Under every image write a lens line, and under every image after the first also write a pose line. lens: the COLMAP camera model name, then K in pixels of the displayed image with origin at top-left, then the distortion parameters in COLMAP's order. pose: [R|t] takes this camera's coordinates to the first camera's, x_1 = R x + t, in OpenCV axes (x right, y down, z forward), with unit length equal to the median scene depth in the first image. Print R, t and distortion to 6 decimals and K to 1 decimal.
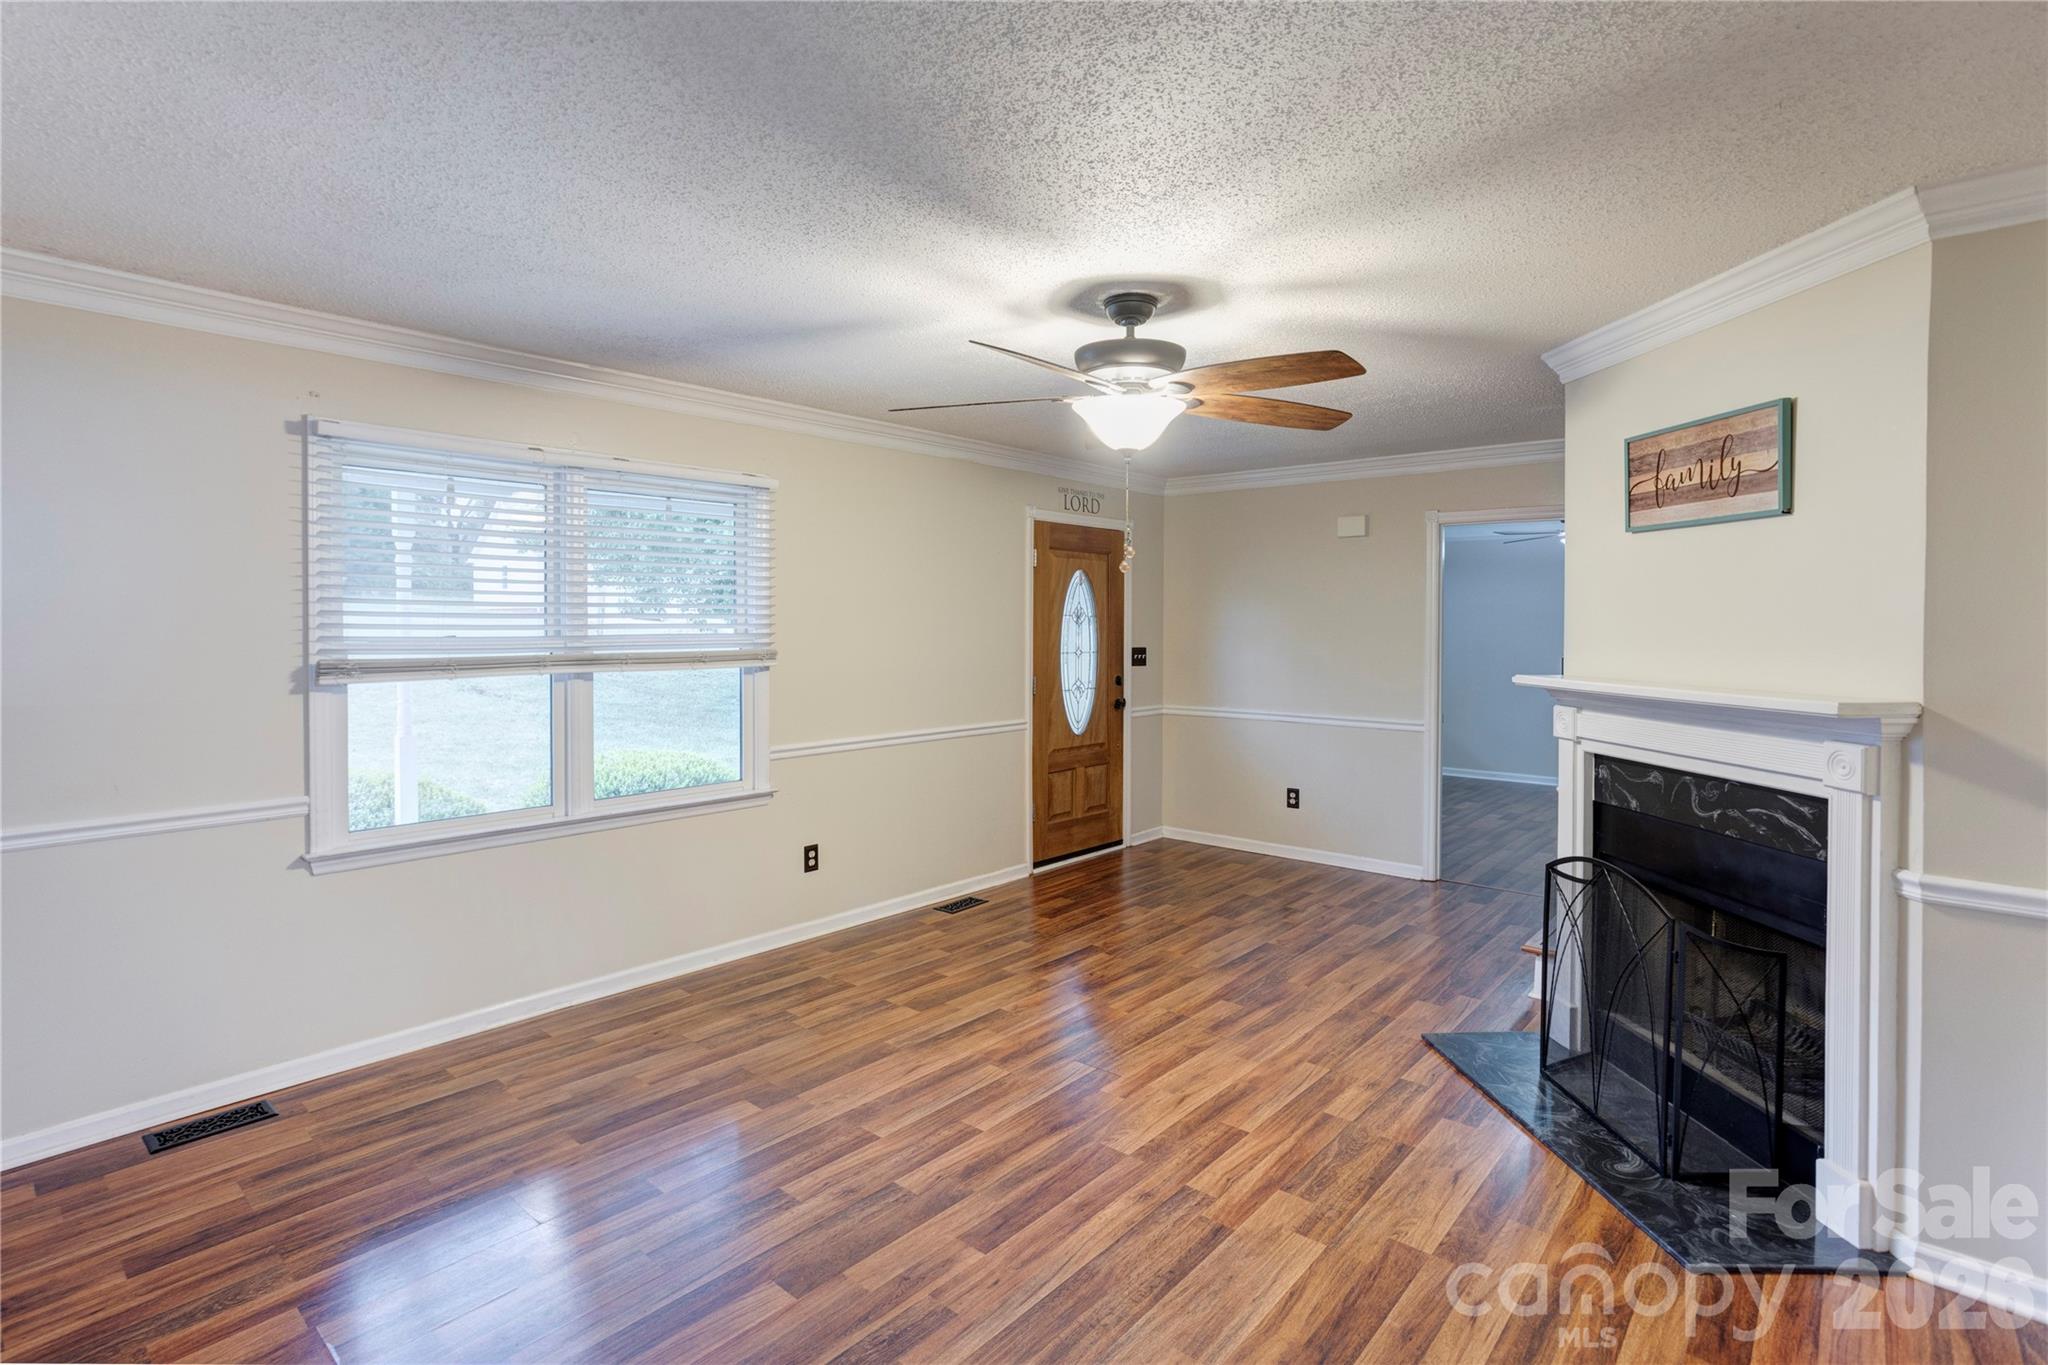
lens RADIAL K [[1031.0, 0, 1004.5], [0, 1031.0, 635.9], [0, 0, 1]] dist [-0.004438, 0.001025]
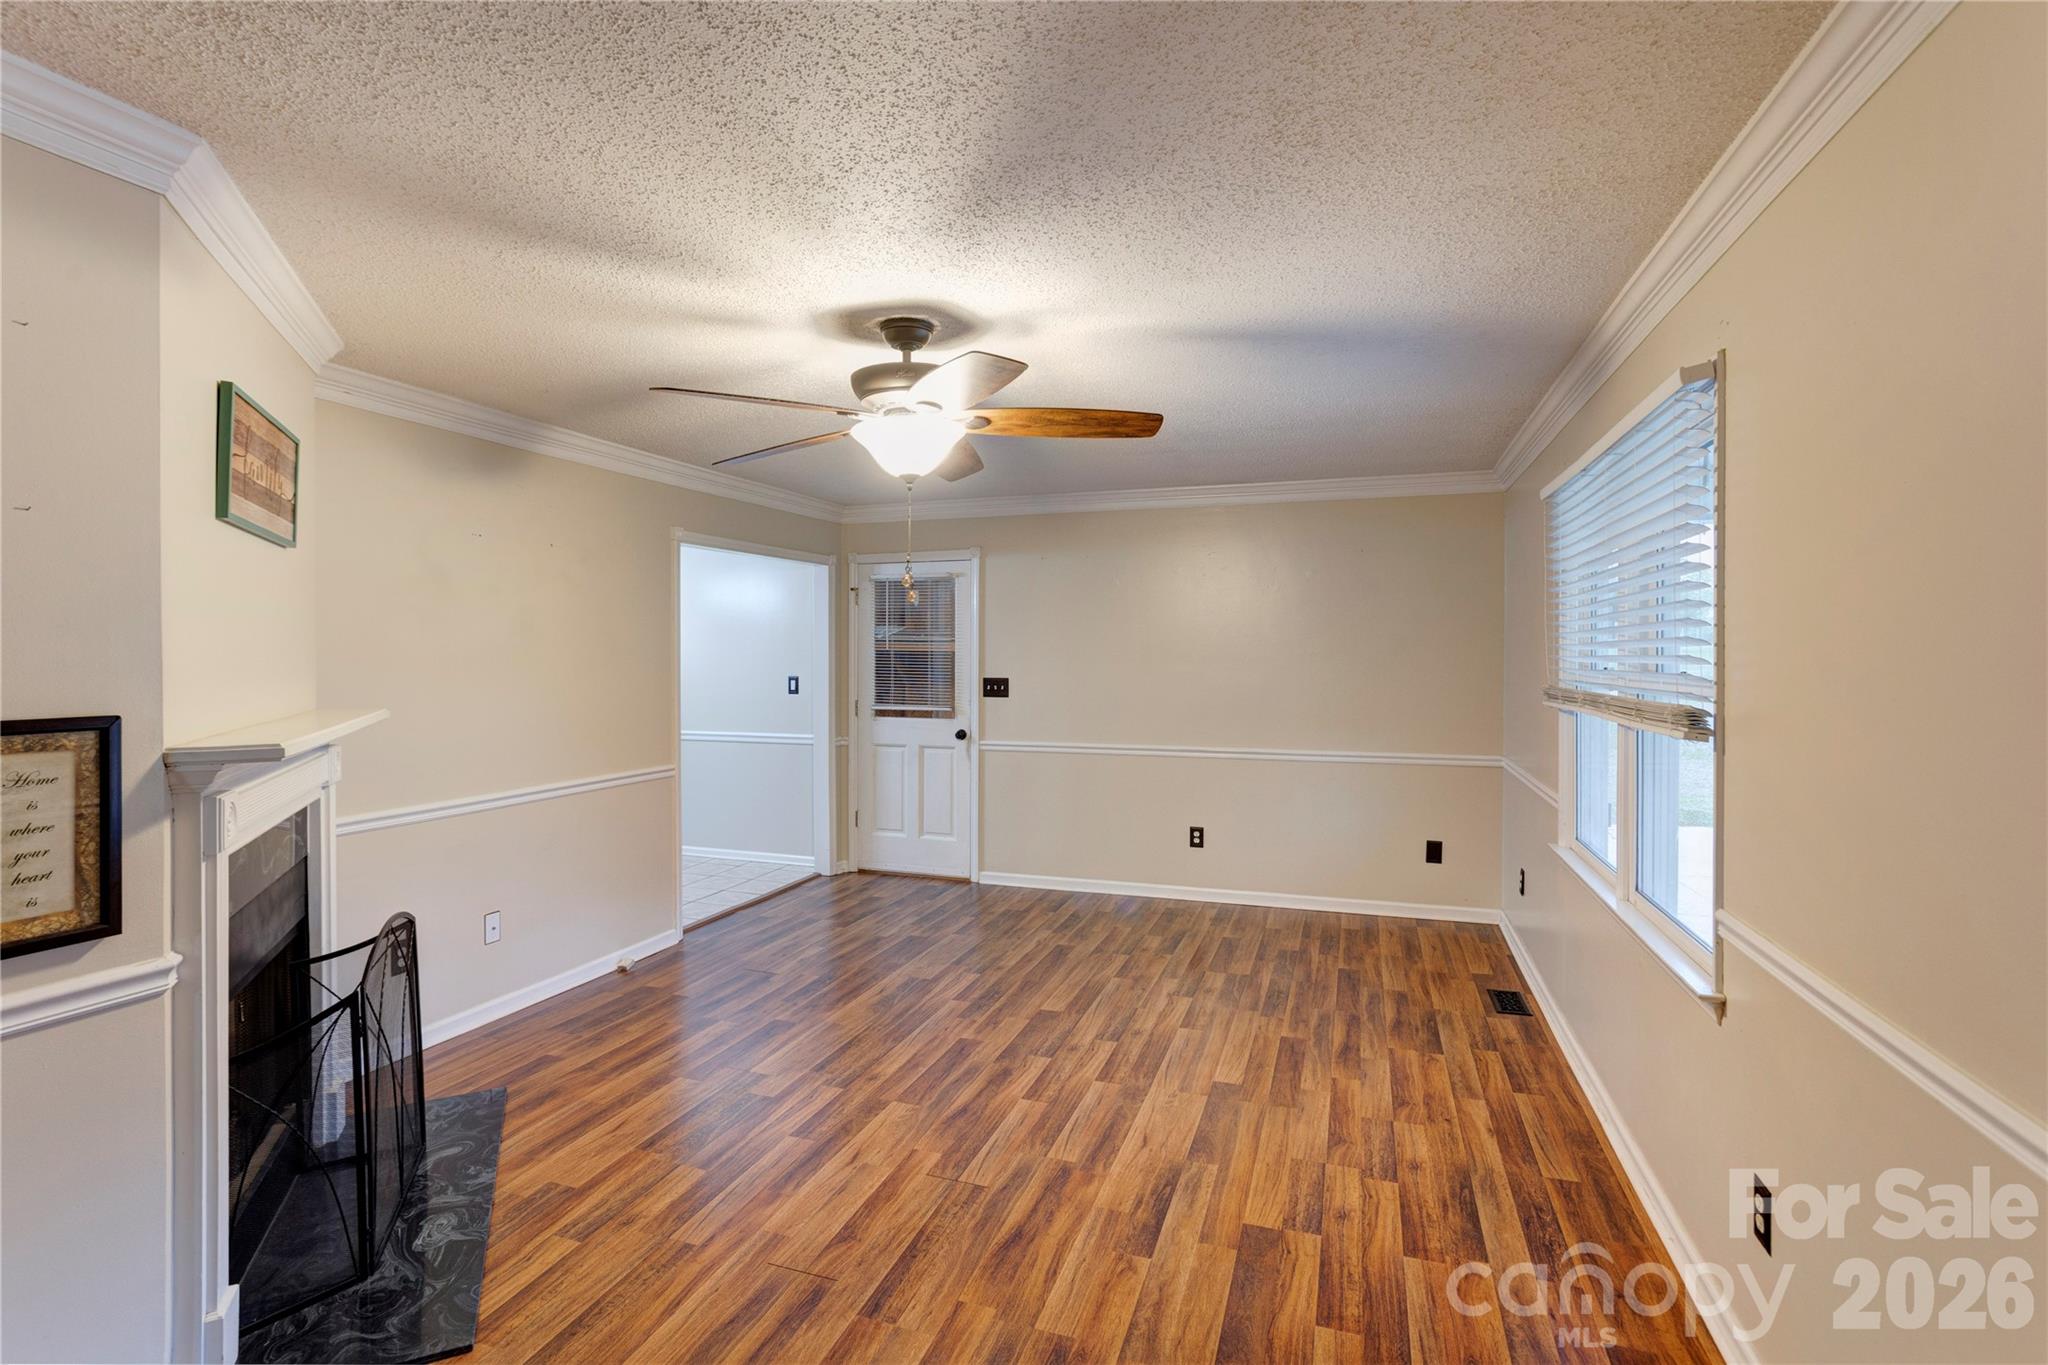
lens RADIAL K [[1002.1, 0, 1026.8], [0, 1002.1, 649.9], [0, 0, 1]] dist [-0.002508, 0.032423]
pose [[-0.923496, -0.001051, -0.383605, 0.370399], [-0.003366, 0.999980, 0.005363, -0.027260], [0.383592, 0.006244, -0.923482, 1.856441]]
